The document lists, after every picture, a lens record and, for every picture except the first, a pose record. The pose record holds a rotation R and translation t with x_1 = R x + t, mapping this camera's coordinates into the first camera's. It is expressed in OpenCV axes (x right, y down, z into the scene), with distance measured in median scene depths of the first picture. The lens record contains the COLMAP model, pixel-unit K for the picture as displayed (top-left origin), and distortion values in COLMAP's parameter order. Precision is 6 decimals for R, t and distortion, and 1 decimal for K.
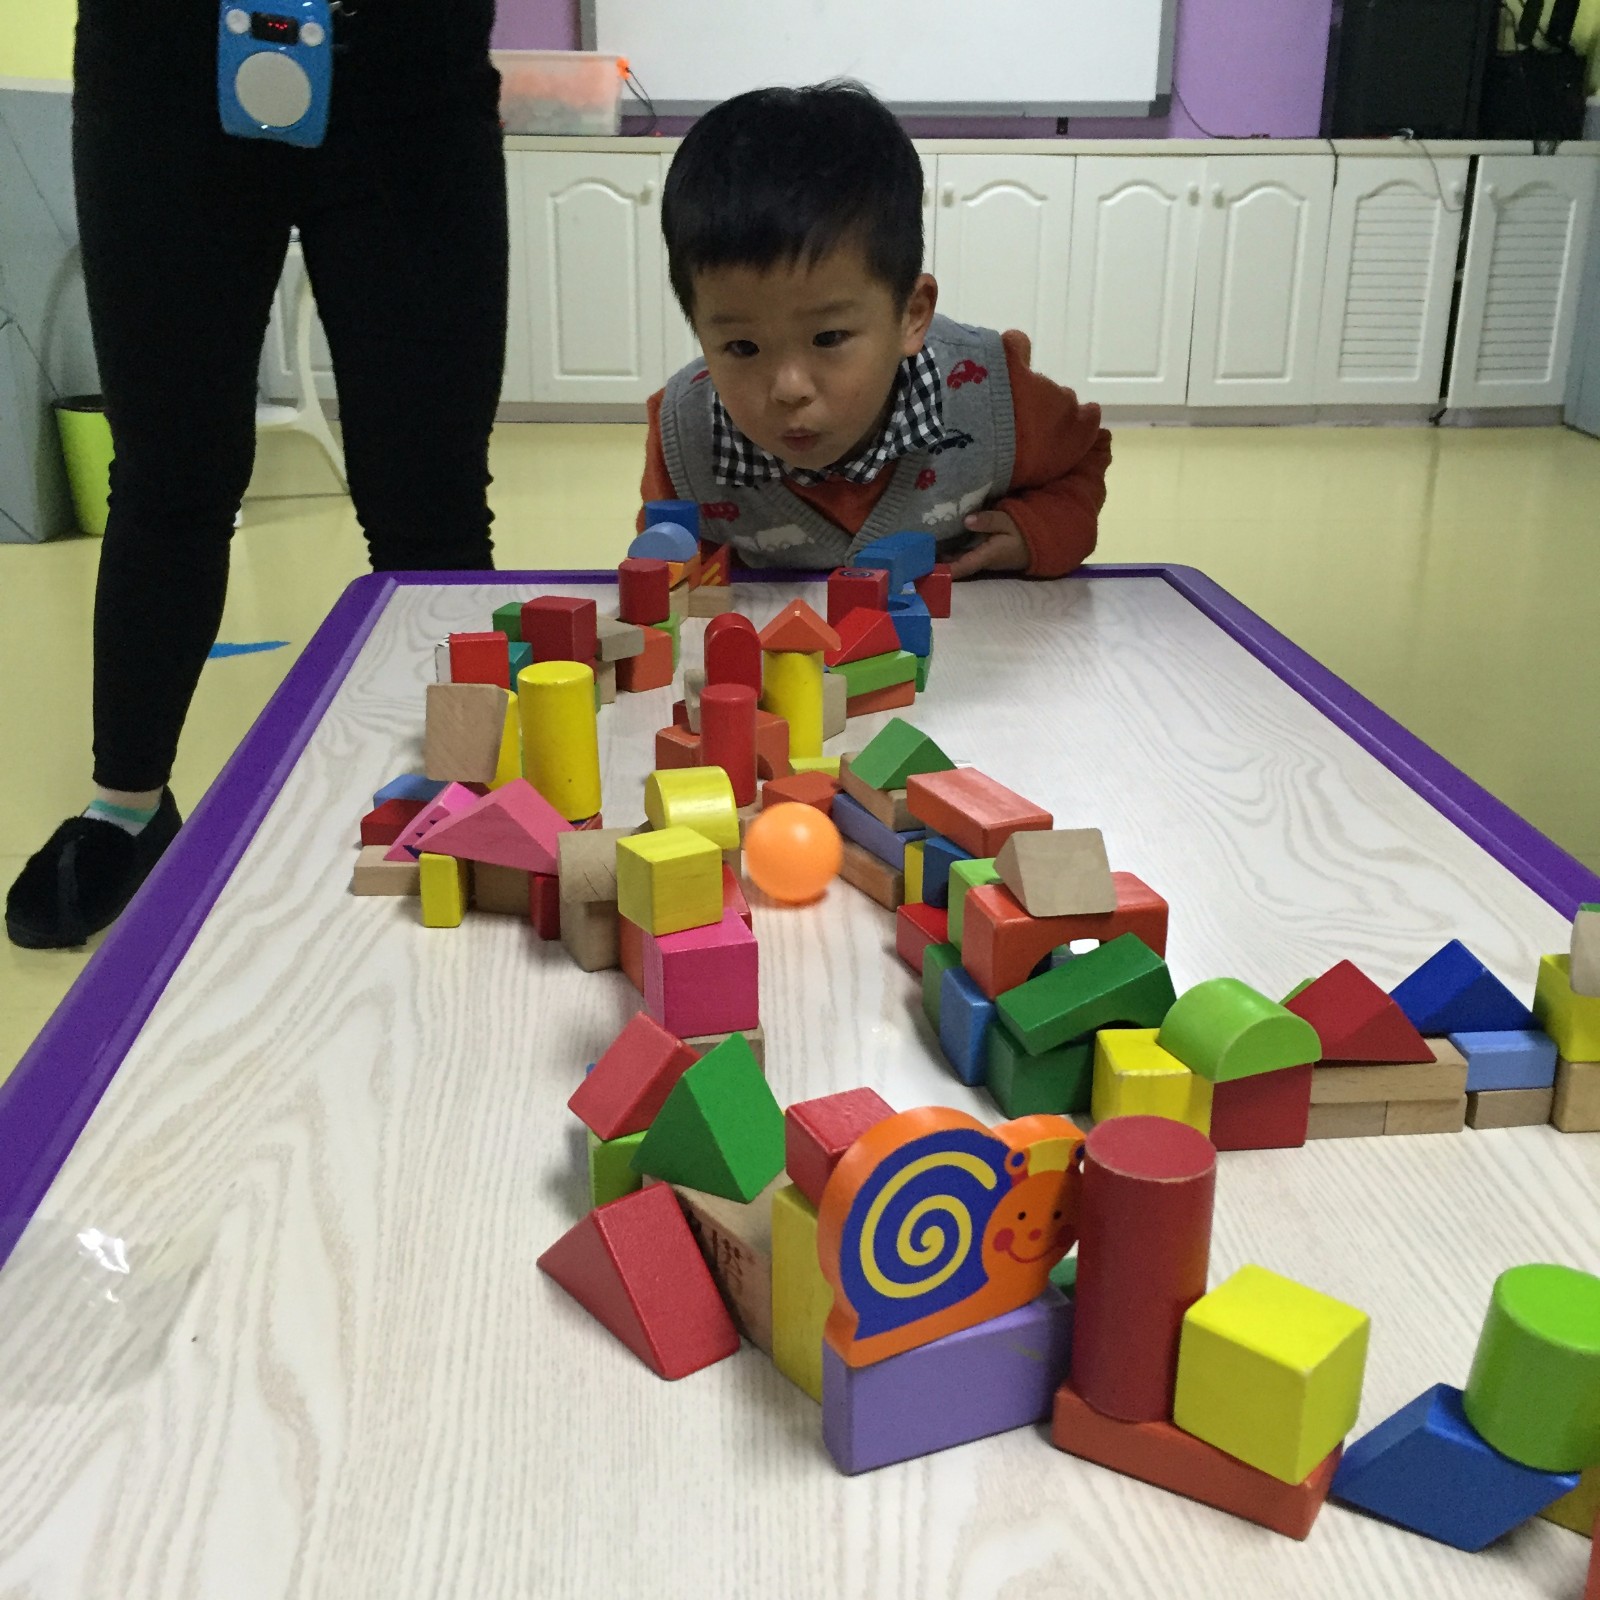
lens RADIAL K [[1889.2, 0, 793.3], [0, 1889.2, 801.9], [0, 0, 1]] dist [0.129059, 0.000000]
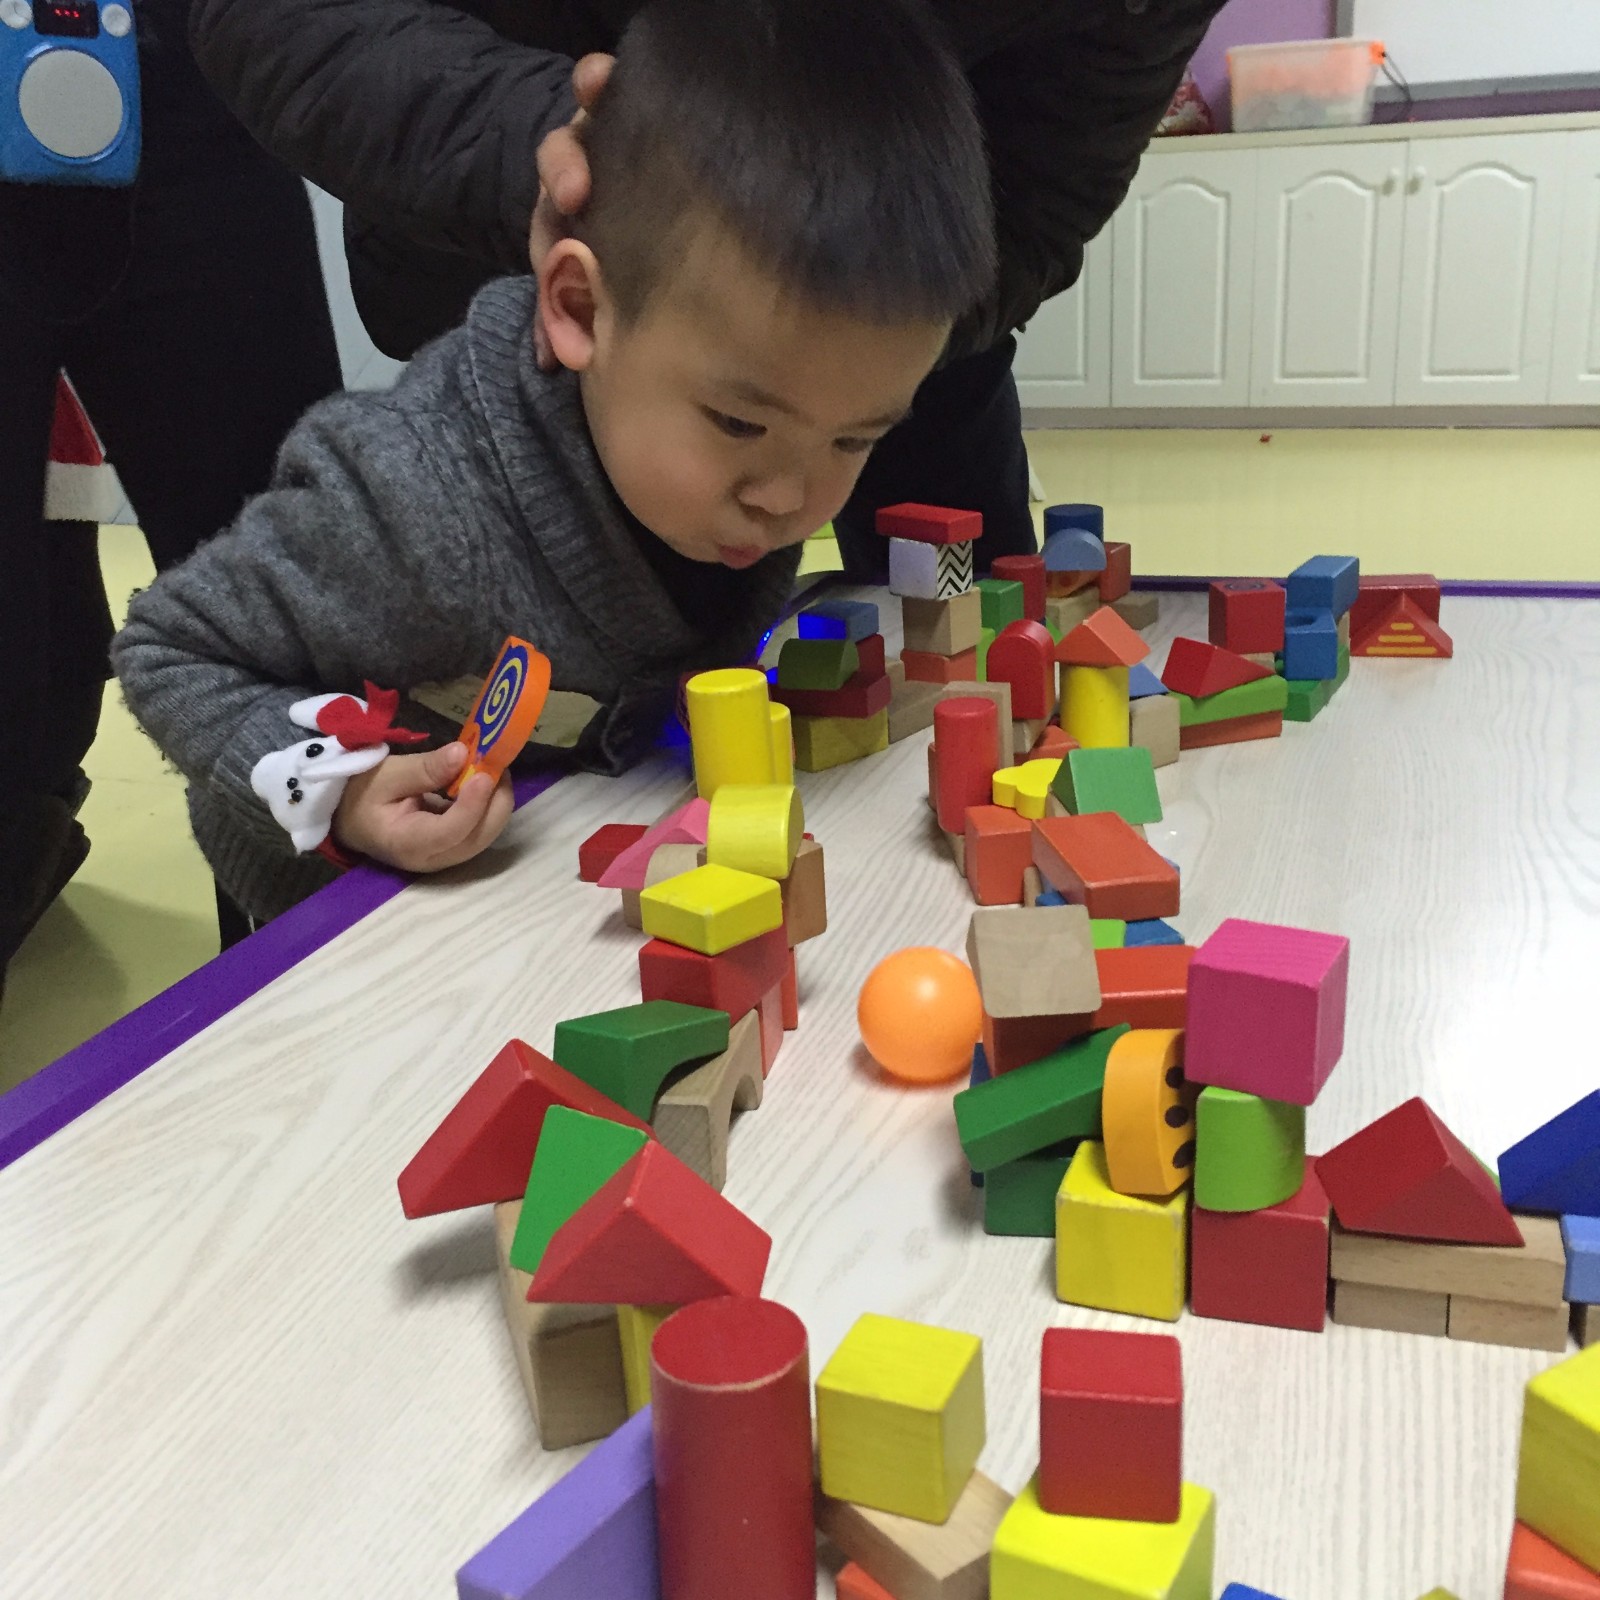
lens RADIAL K [[1889.2, 0, 802.2], [0, 1889.2, 794.2], [0, 0, 1]] dist [0.129059, 0.000000]
pose [[0.924656, 0.079484, -0.372415, 0.096496], [-0.082053, 0.996588, 0.008973, -0.008879], [0.371857, 0.022261, 0.928023, 0.043530]]
